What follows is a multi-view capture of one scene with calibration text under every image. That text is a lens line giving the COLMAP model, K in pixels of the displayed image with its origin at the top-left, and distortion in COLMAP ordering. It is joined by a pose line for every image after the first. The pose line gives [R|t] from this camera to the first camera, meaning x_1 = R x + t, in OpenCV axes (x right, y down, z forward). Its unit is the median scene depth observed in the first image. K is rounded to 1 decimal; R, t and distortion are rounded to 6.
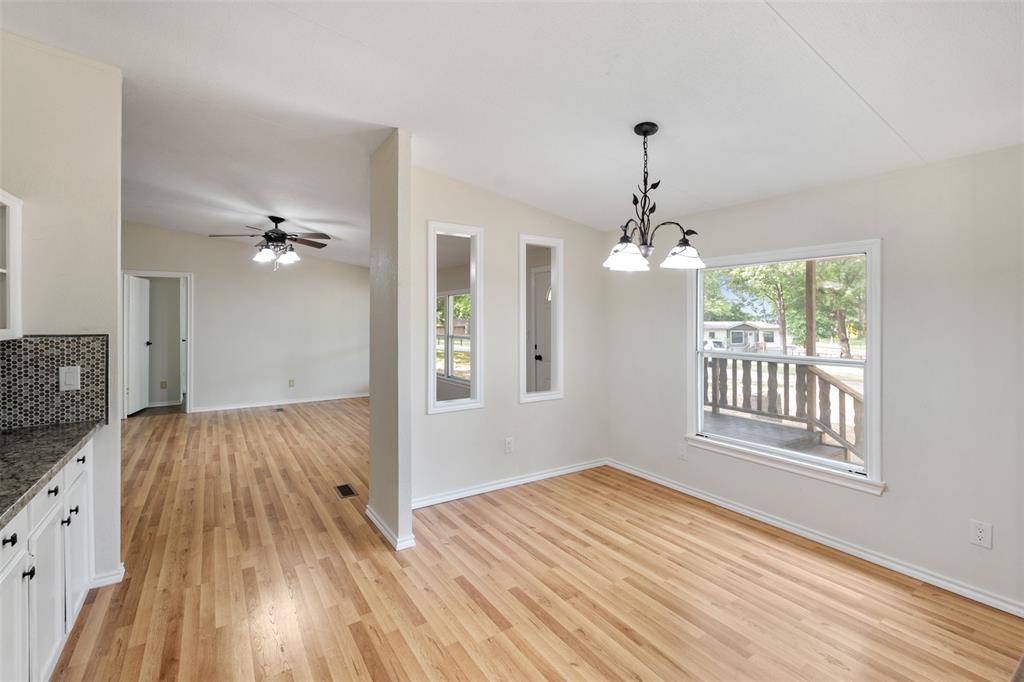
lens RADIAL K [[453.5, 0, 511.1], [0, 453.5, 318.3], [0, 0, 1]] dist [-0.002014, 0.000028]
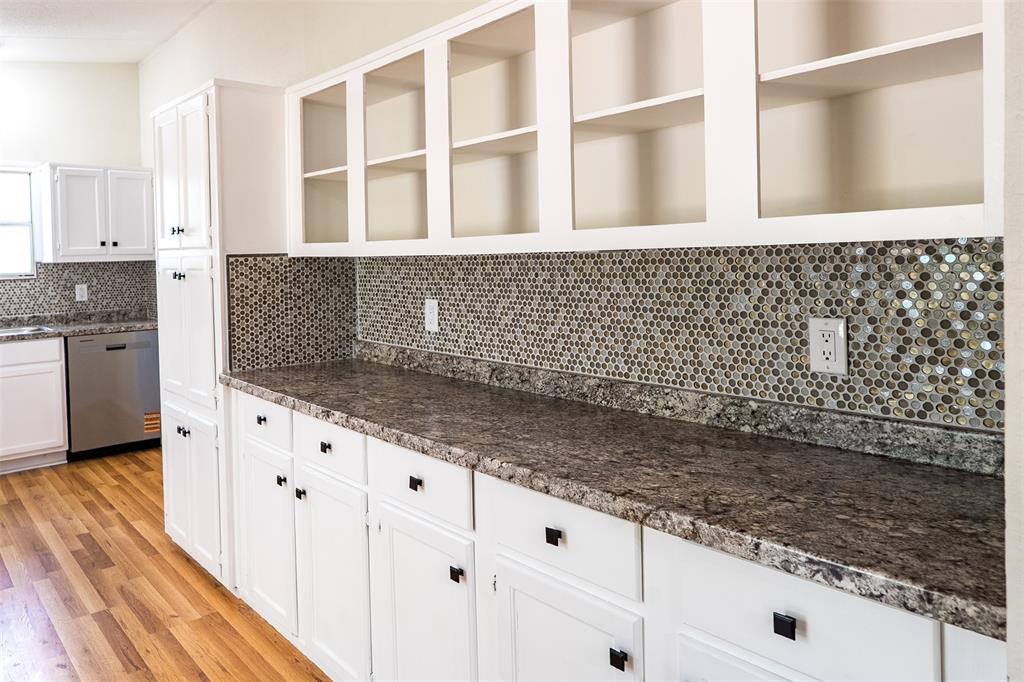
lens RADIAL K [[712.3, 0, 432.0], [0, 712.3, 271.5], [0, 0, 1]] dist [-0.003181, -0.001666]
pose [[-0.996690, 0.026979, -0.076687, -0.463250], [0.025519, 0.999475, 0.019950, 0.035374], [0.077185, 0.017927, -0.996856, 1.015430]]
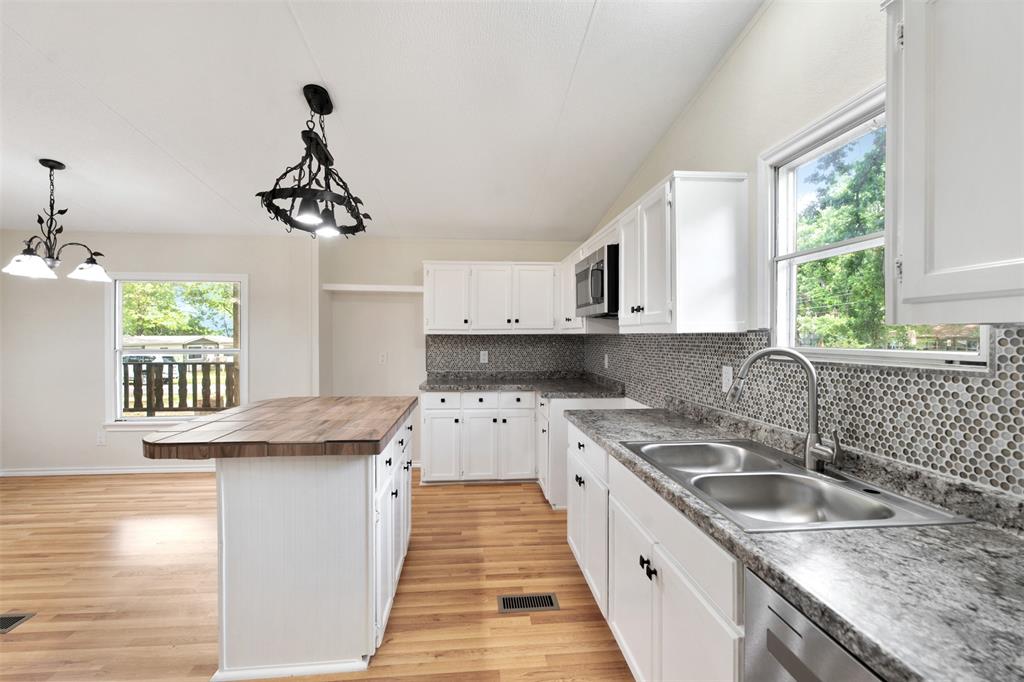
lens RADIAL K [[445.5, 0, 511.8], [0, 445.5, 339.4], [0, 0, 1]] dist [-0.004744, -0.000434]
pose [[0.473876, -0.007527, 0.880559, -0.136360], [-0.004518, 0.999930, 0.010979, 0.032584], [-0.880580, -0.009181, 0.473809, -0.529623]]
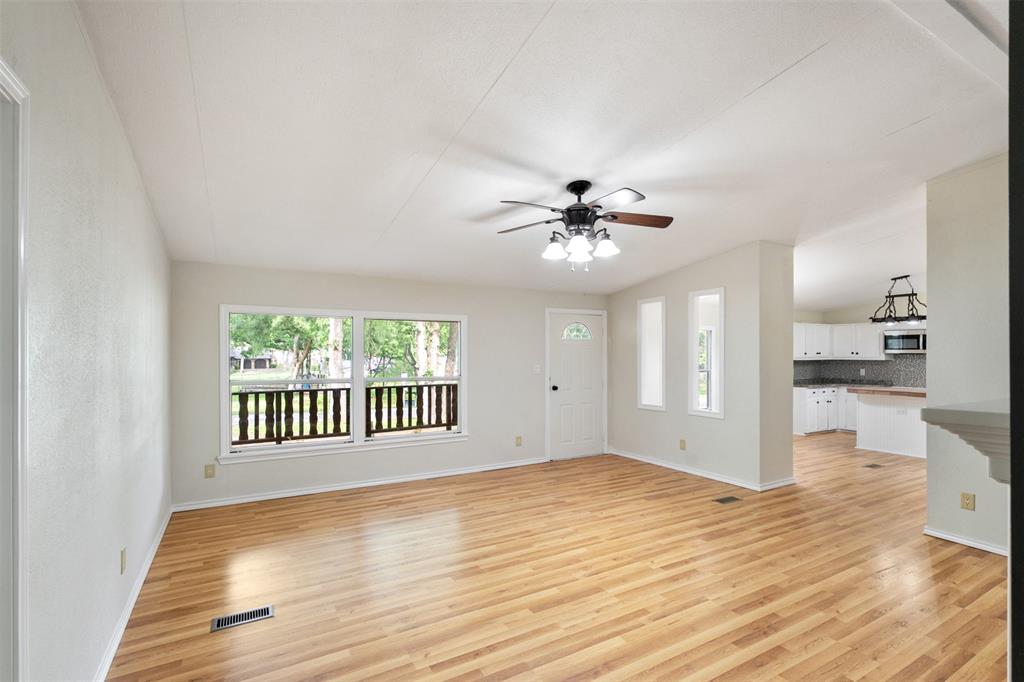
lens RADIAL K [[478.7, 0, 519.6], [0, 478.7, 354.4], [0, 0, 1]] dist [0.000696, 0.000128]
pose [[0.054711, 0.001062, 0.998502, -1.959250], [-0.004144, 0.999991, -0.000837, 0.008014], [-0.998494, -0.004092, 0.054714, 1.766086]]
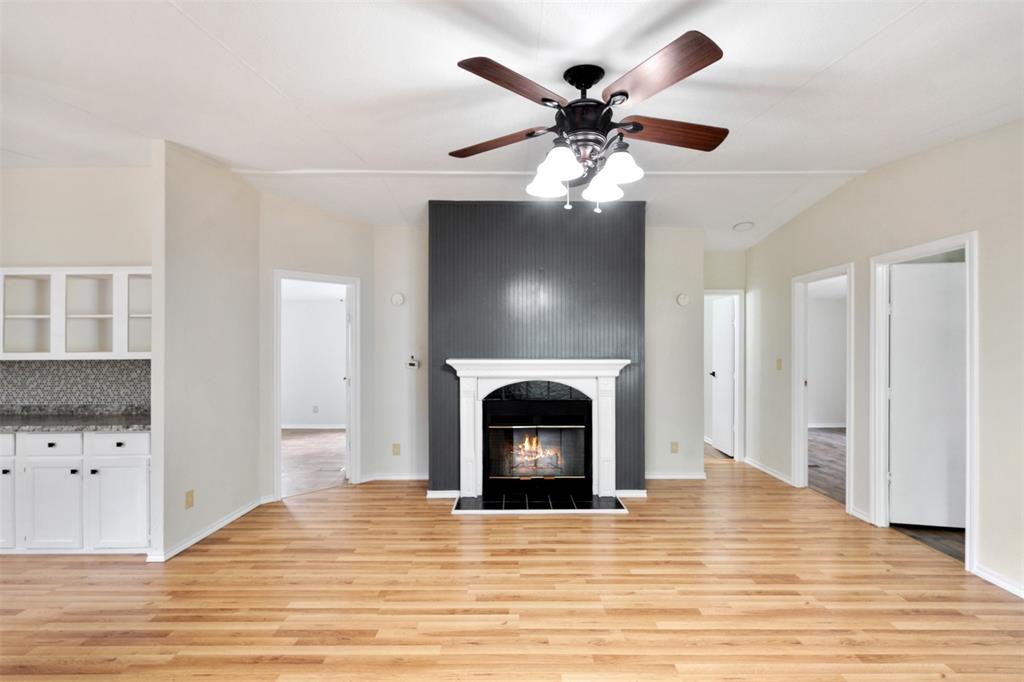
lens RADIAL K [[467.9, 0, 514.0], [0, 467.9, 345.1], [0, 0, 1]] dist [-0.002237, -0.000211]
pose [[-0.552885, -0.002242, -0.833254, -0.282440], [0.002623, 0.999987, -0.004432, 0.006926], [0.833253, -0.004636, -0.552872, 1.968475]]
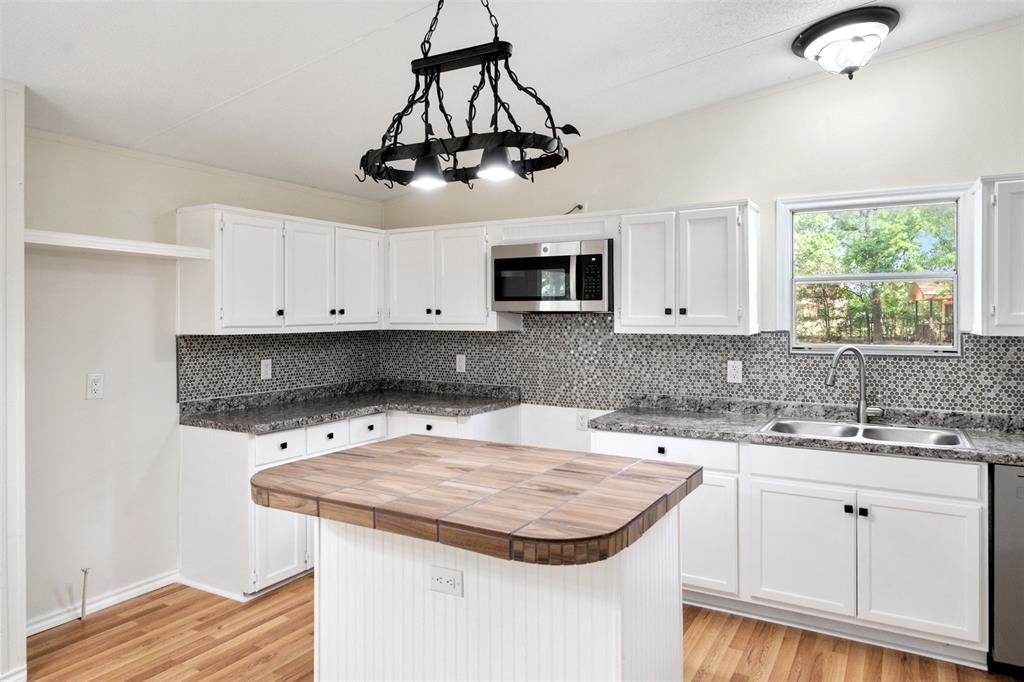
lens RADIAL K [[658.9, 0, 508.2], [0, 658.9, 316.7], [0, 0, 1]] dist [0.000833, -0.001162]
pose [[-0.431615, -0.001394, 0.902057, -0.289623], [-0.001866, 0.999998, 0.000653, -0.000234], [-0.902056, -0.001401, -0.431617, 0.369416]]
